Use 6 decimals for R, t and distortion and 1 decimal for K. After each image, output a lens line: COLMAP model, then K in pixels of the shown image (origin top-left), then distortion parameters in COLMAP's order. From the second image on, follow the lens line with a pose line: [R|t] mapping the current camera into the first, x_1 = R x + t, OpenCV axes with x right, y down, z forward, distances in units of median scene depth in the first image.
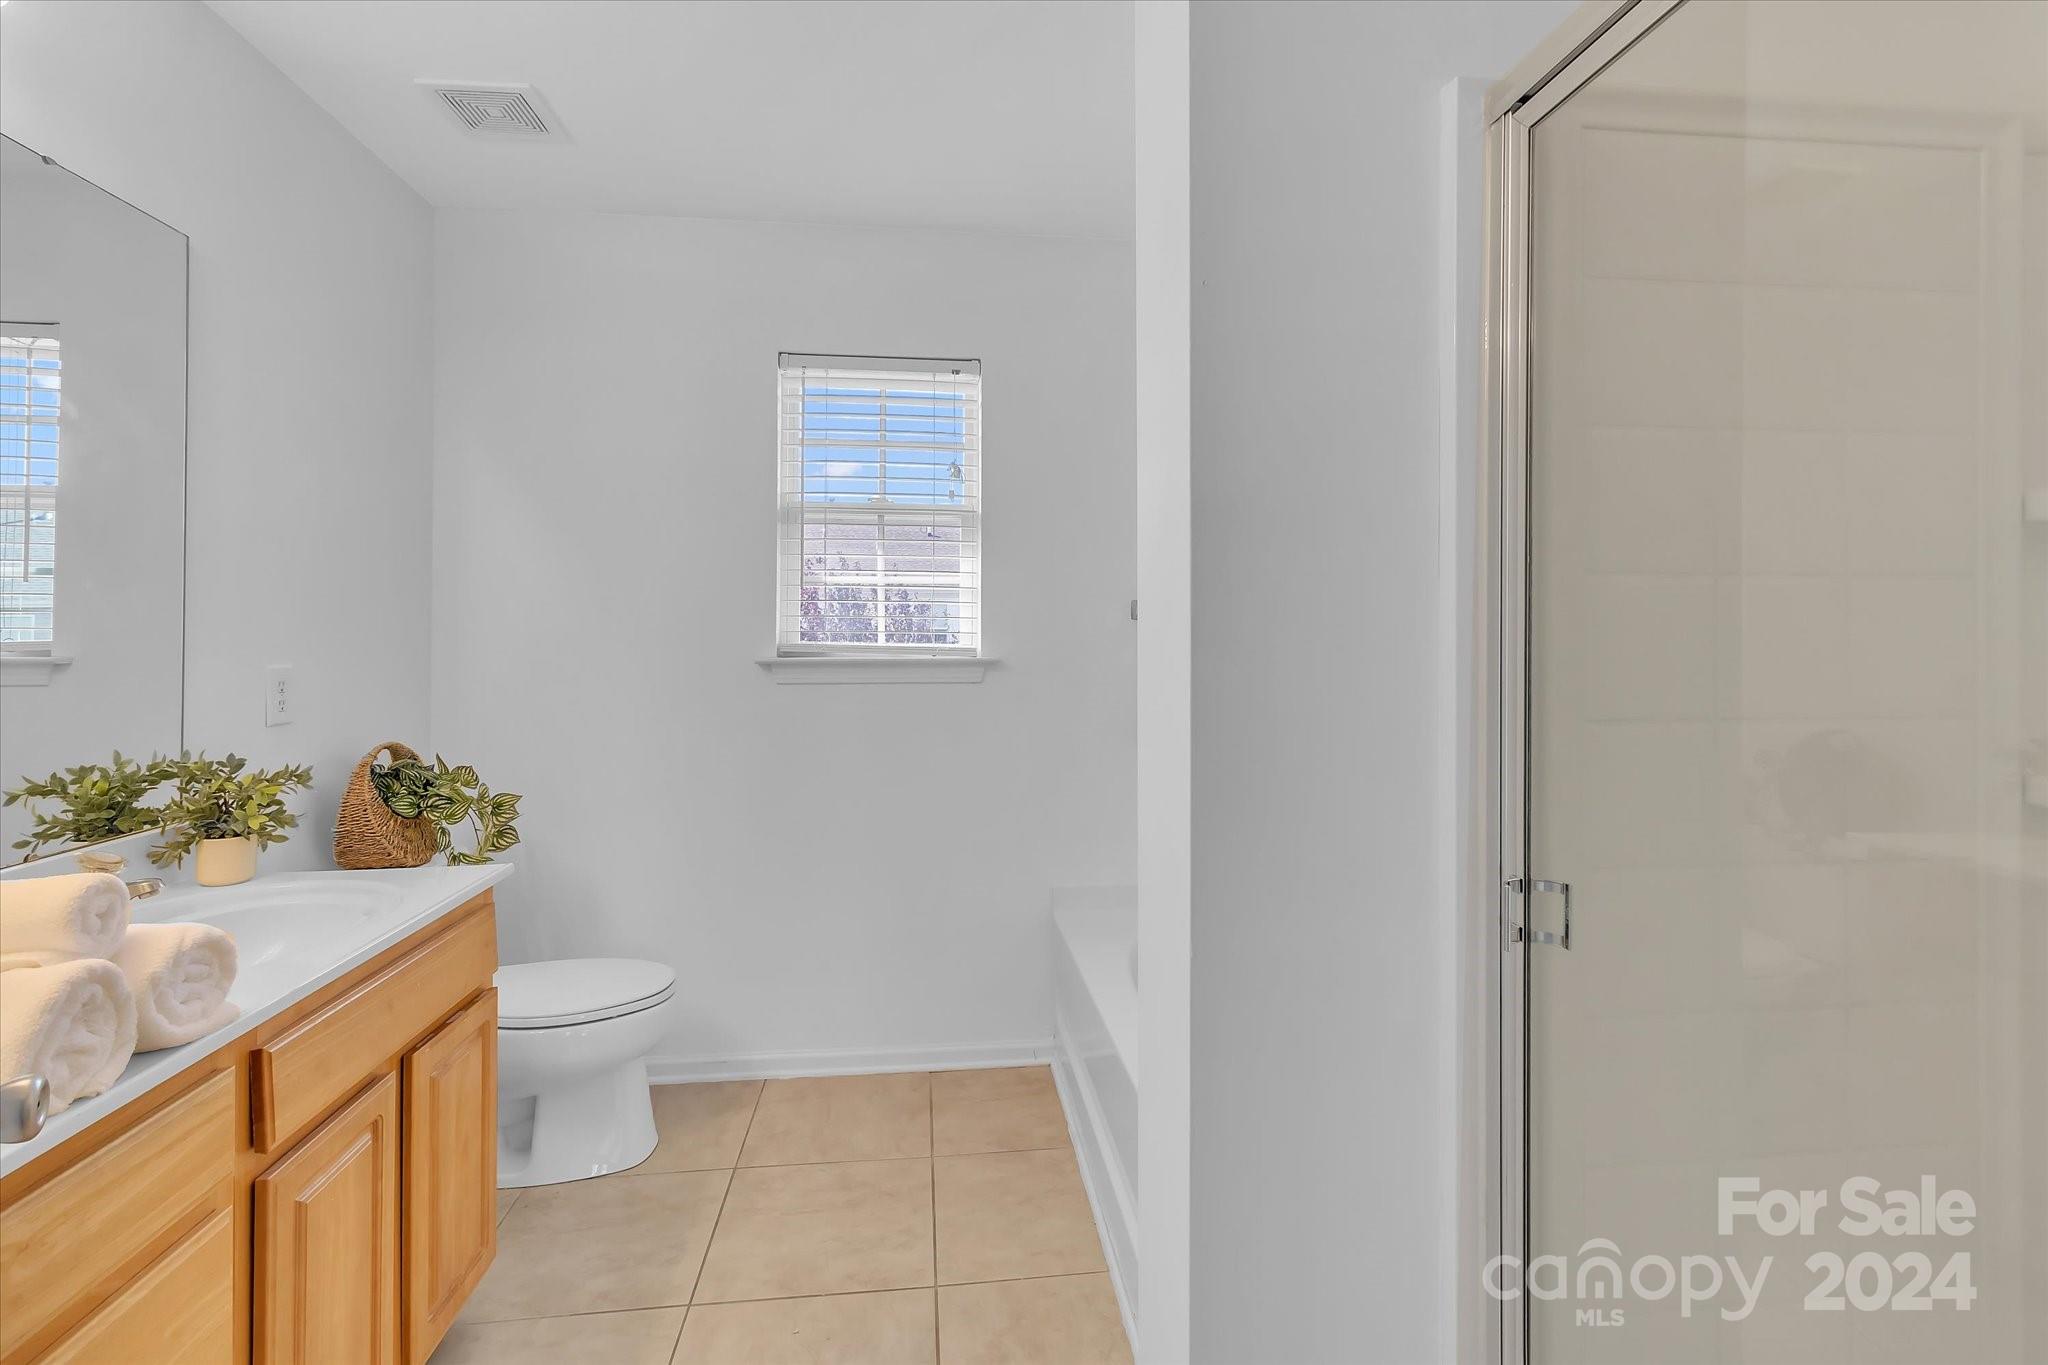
lens RADIAL K [[952.8, 0, 1027.1], [0, 952.8, 645.4], [0, 0, 1]] dist [0.002531, 0.000511]
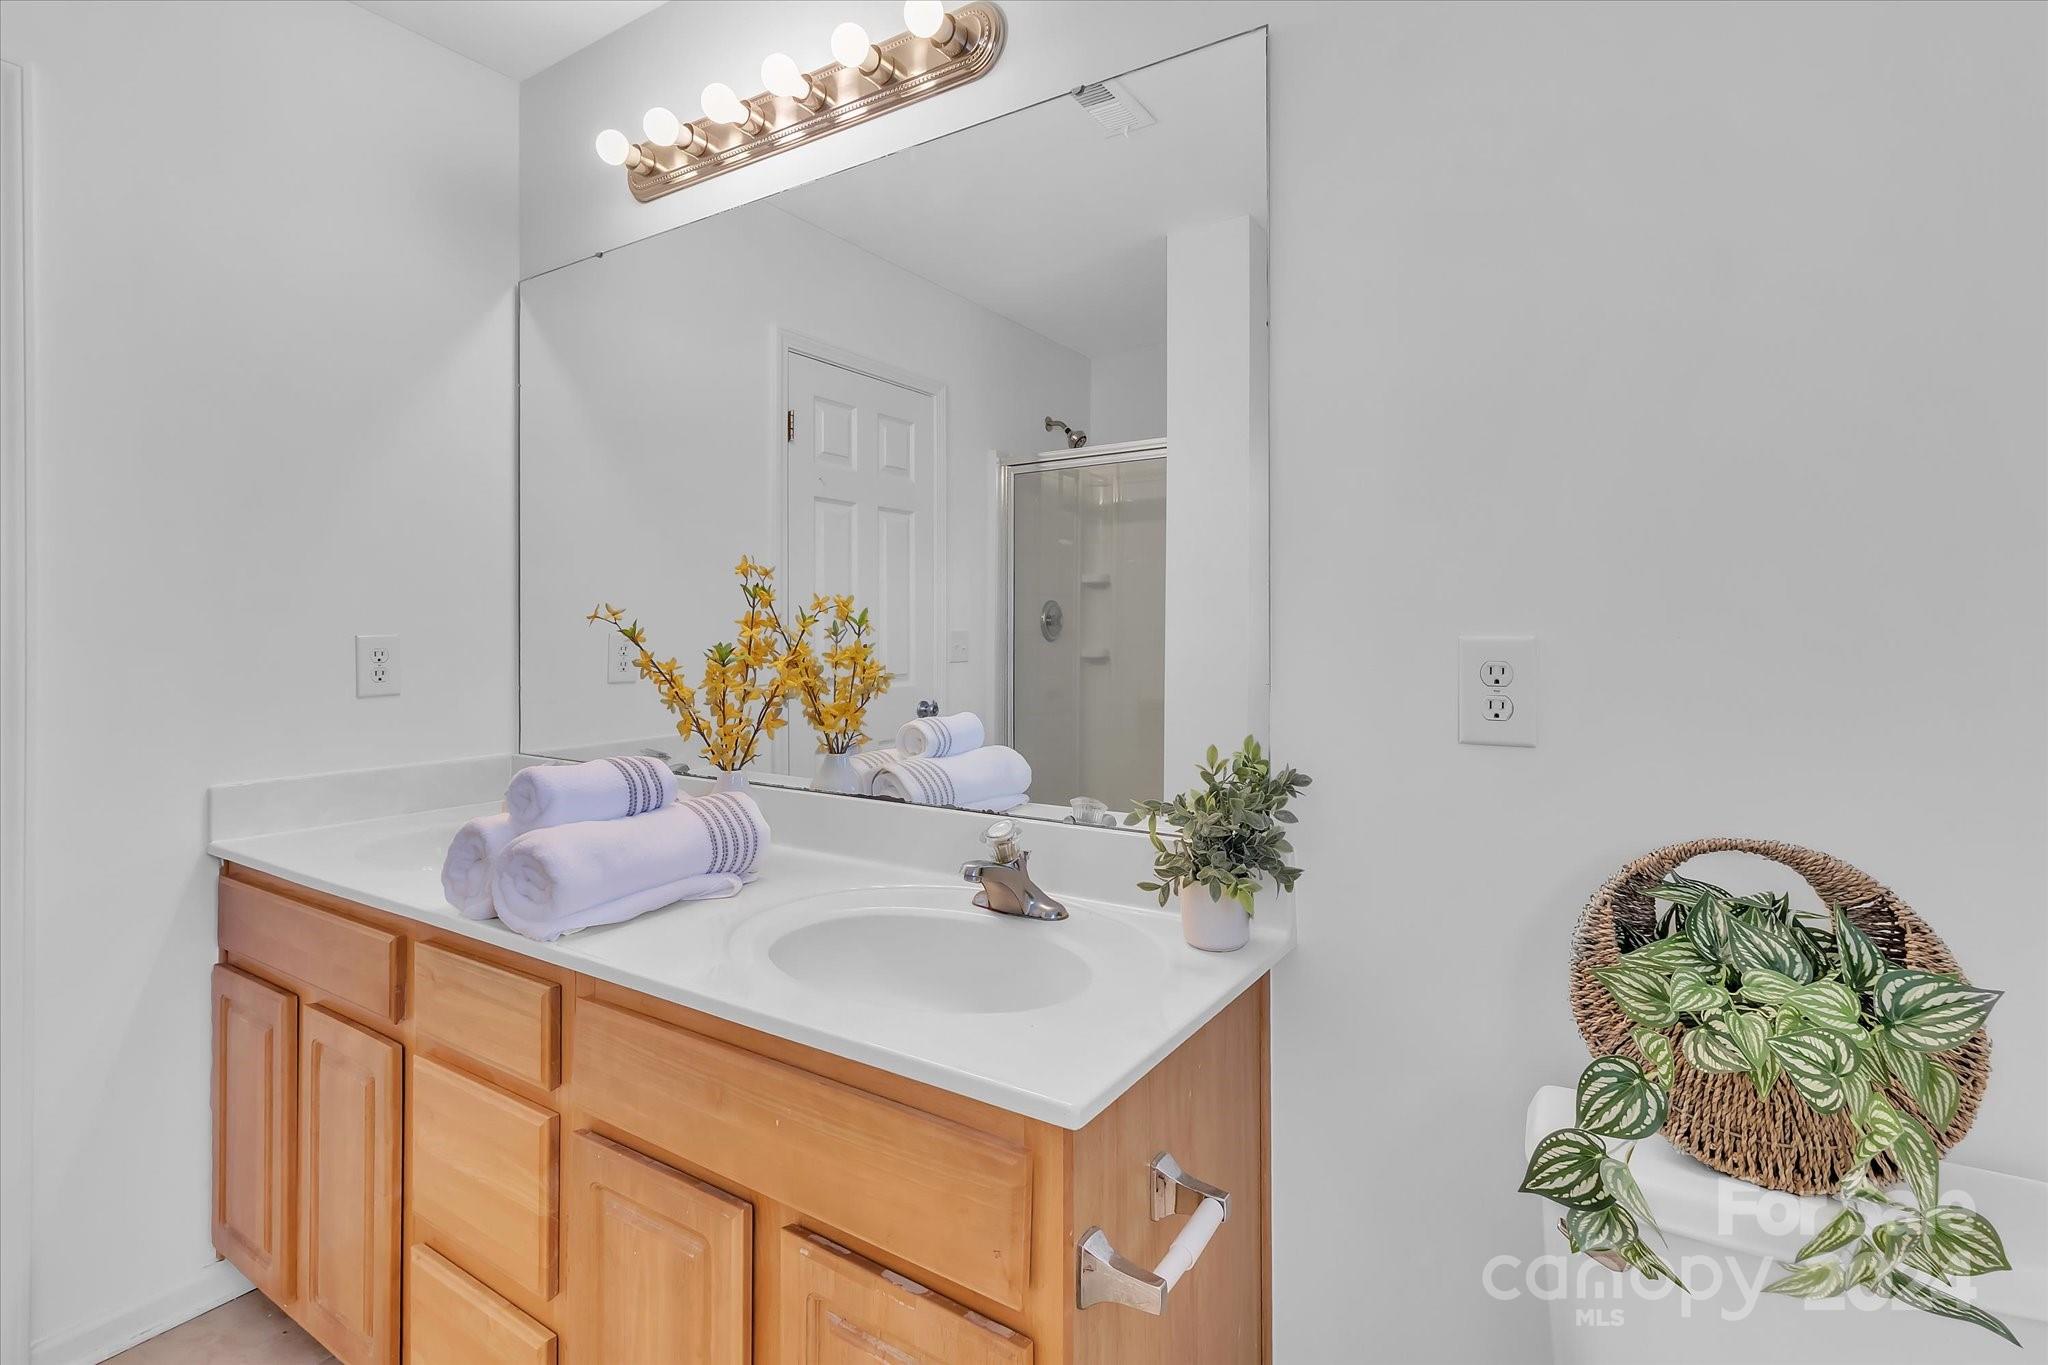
lens RADIAL K [[952.8, 0, 1027.1], [0, 952.8, 645.4], [0, 0, 1]] dist [0.002531, 0.000511]
pose [[-0.646012, -0.003720, -0.763318, -0.331257], [-0.009718, 0.999947, 0.003351, 0.046094], [0.763266, 0.009583, -0.646014, 1.924887]]
